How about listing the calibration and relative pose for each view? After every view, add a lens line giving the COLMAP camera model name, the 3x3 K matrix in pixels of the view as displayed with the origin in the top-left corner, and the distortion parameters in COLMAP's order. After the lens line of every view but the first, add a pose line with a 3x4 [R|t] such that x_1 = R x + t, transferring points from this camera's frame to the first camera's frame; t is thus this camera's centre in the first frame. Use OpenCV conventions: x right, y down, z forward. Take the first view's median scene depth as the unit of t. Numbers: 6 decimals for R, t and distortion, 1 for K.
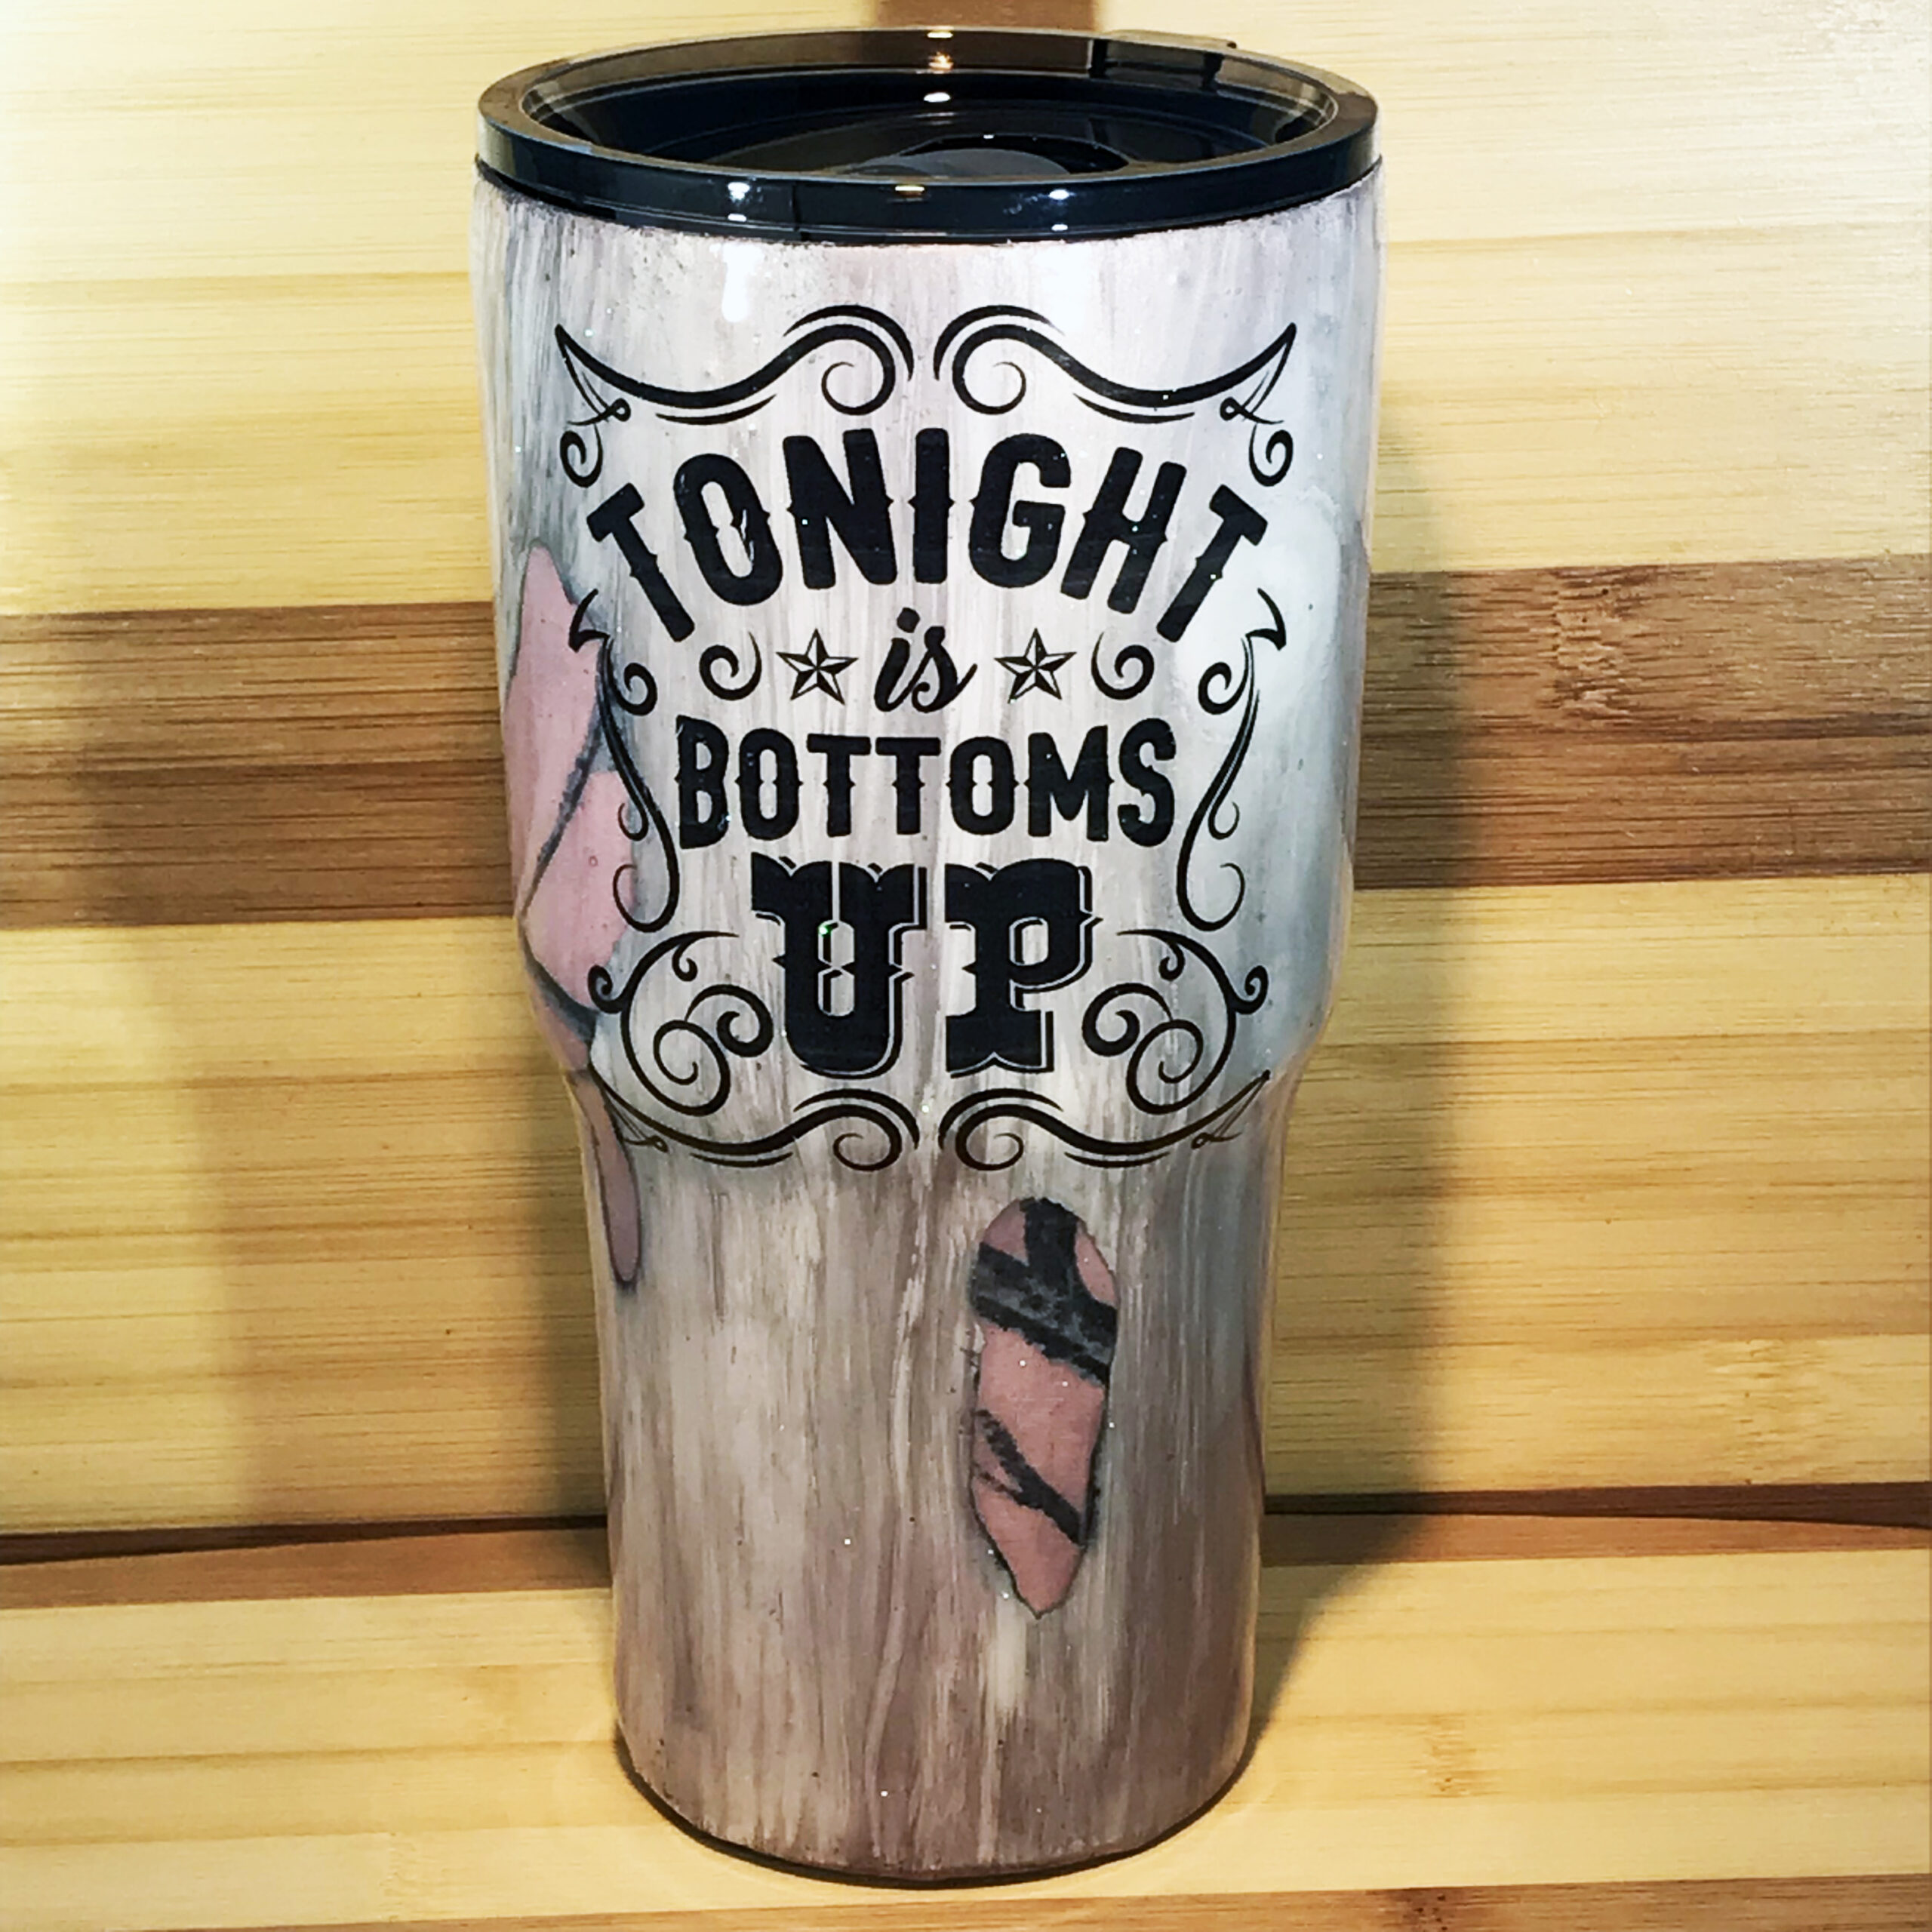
lens RADIAL K [[5104.9, 0, 1092.4], [0, 5104.9, 966.8], [0, 0, 1]] dist [0.208547, -0.262474]
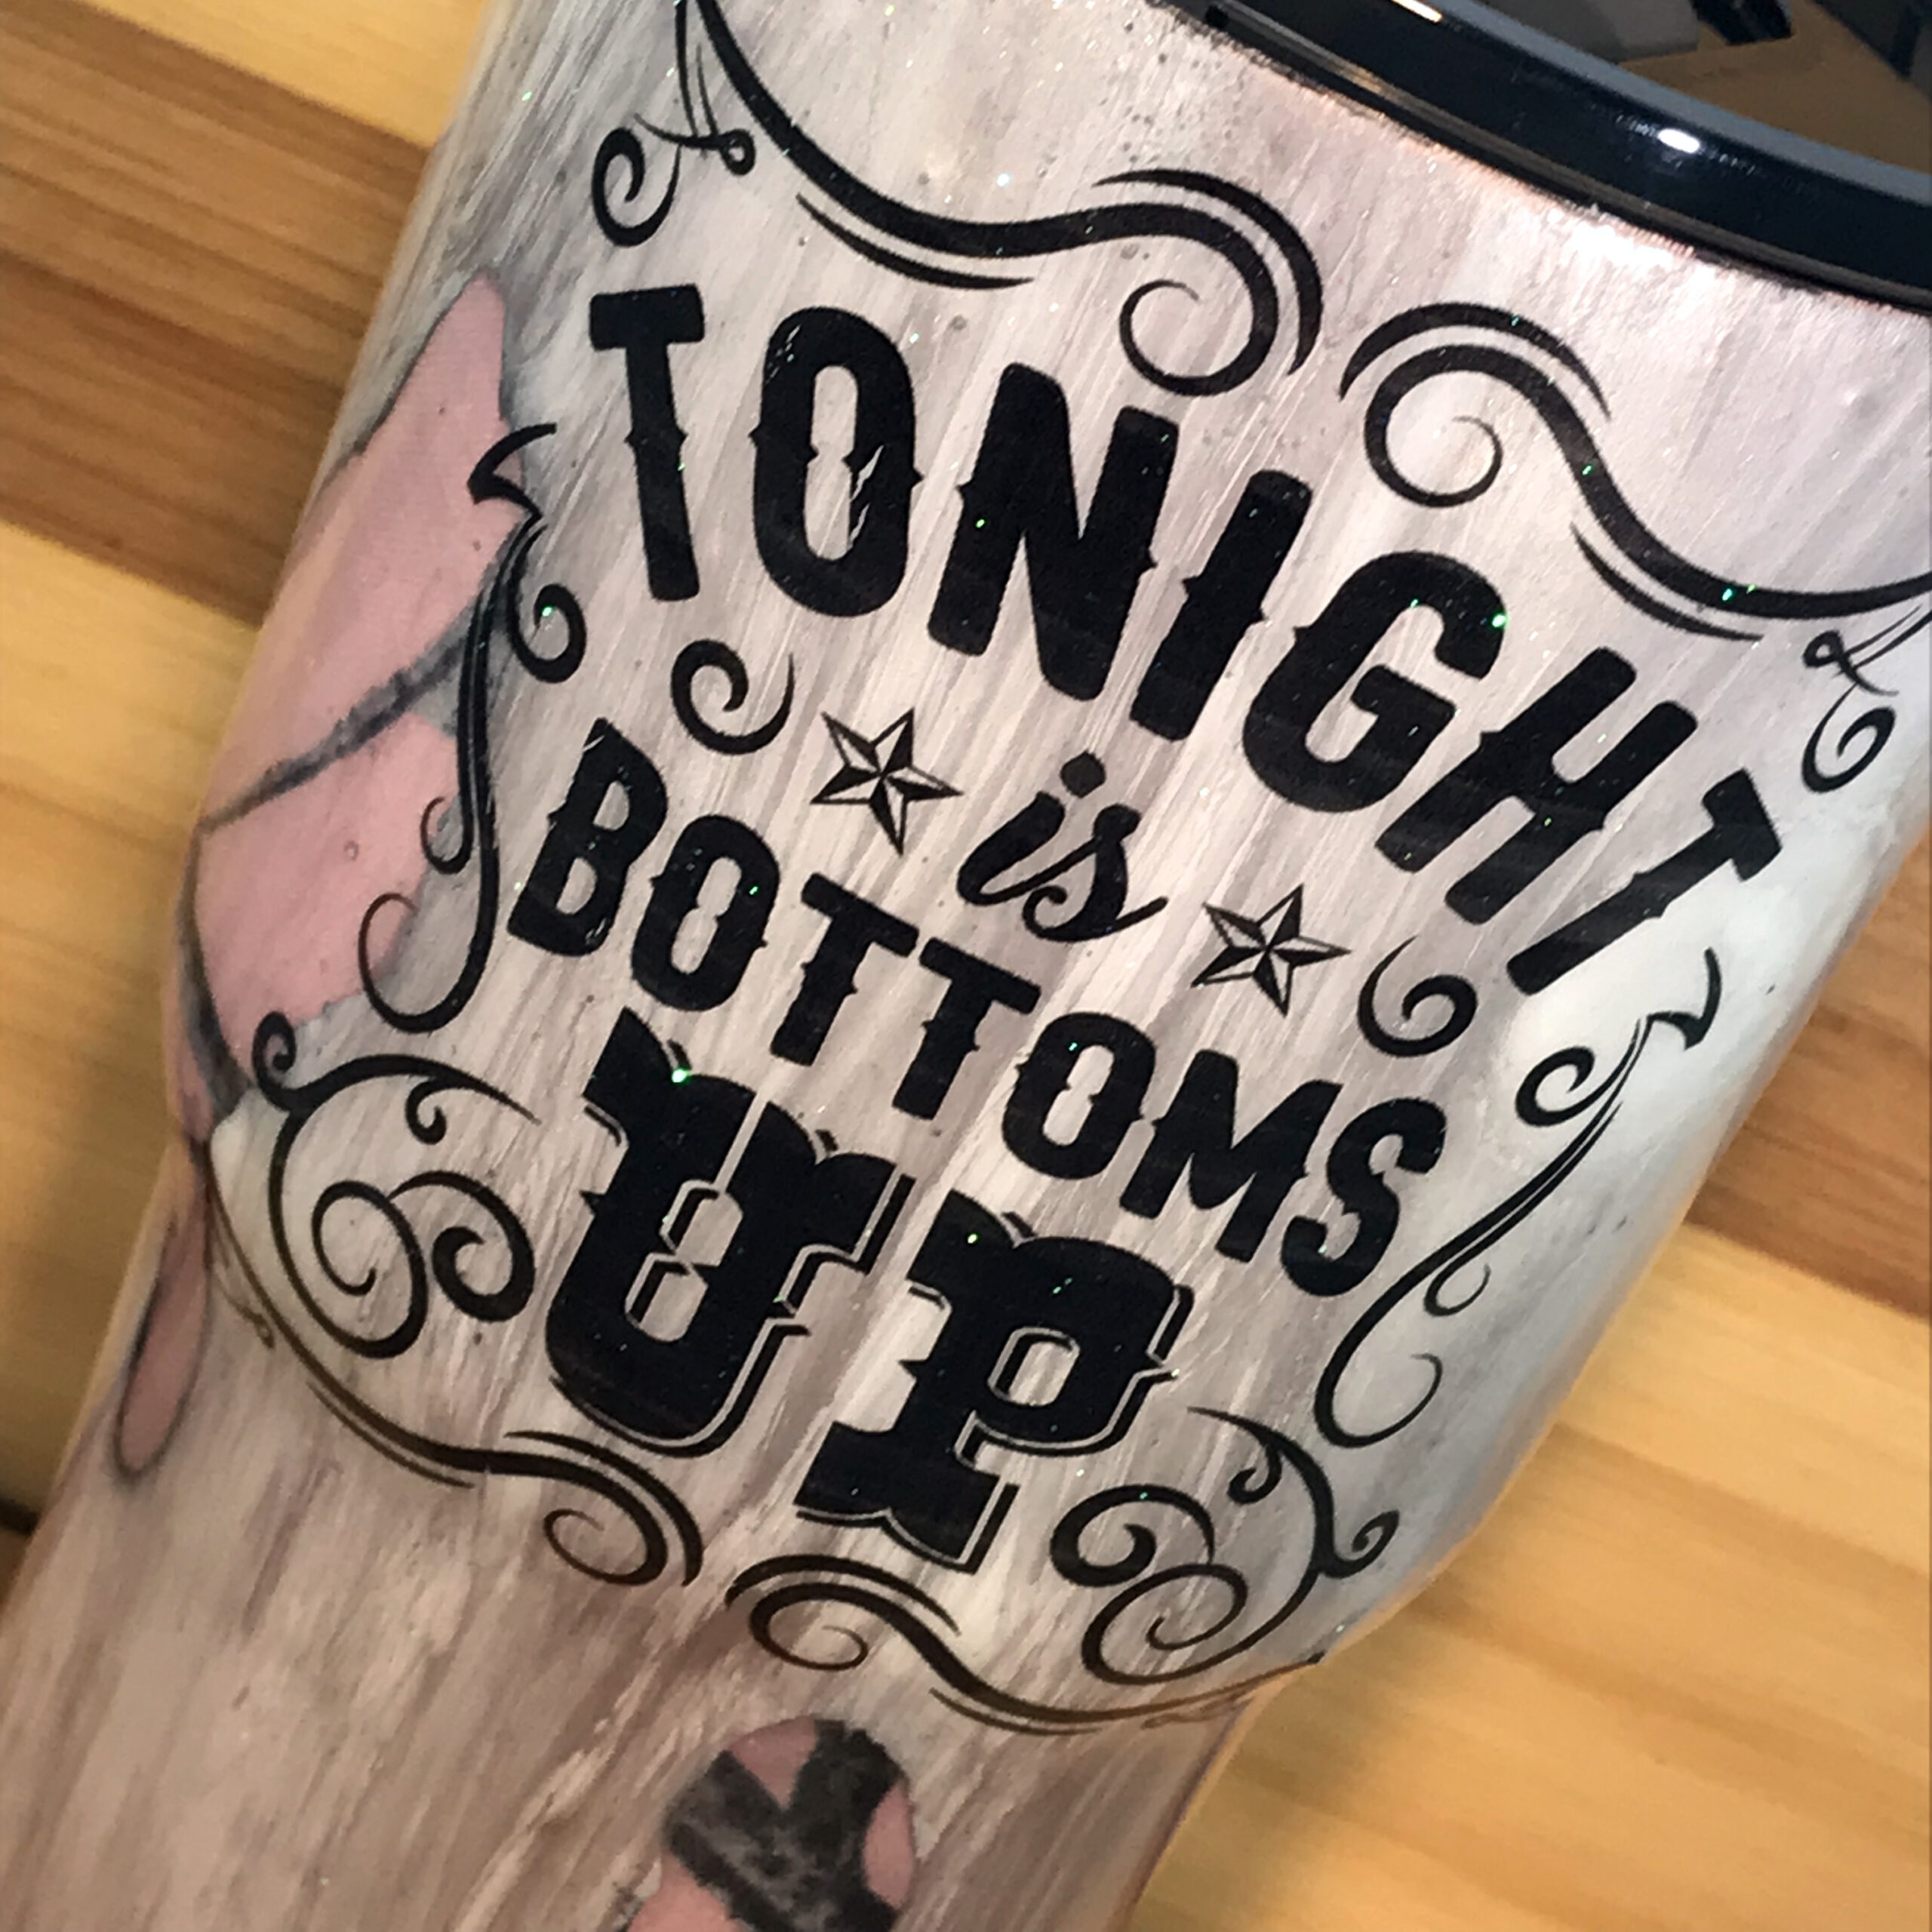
lens RADIAL K [[5104.9, 0, 1092.4], [0, 5104.9, 966.8], [0, 0, 1]] dist [0.208547, -0.262474]
pose [[0.908886, 0.409556, 0.078675, -0.066390], [-0.416774, 0.898781, 0.135990, -0.118355], [-0.015016, -0.156389, 0.987581, 0.482773]]
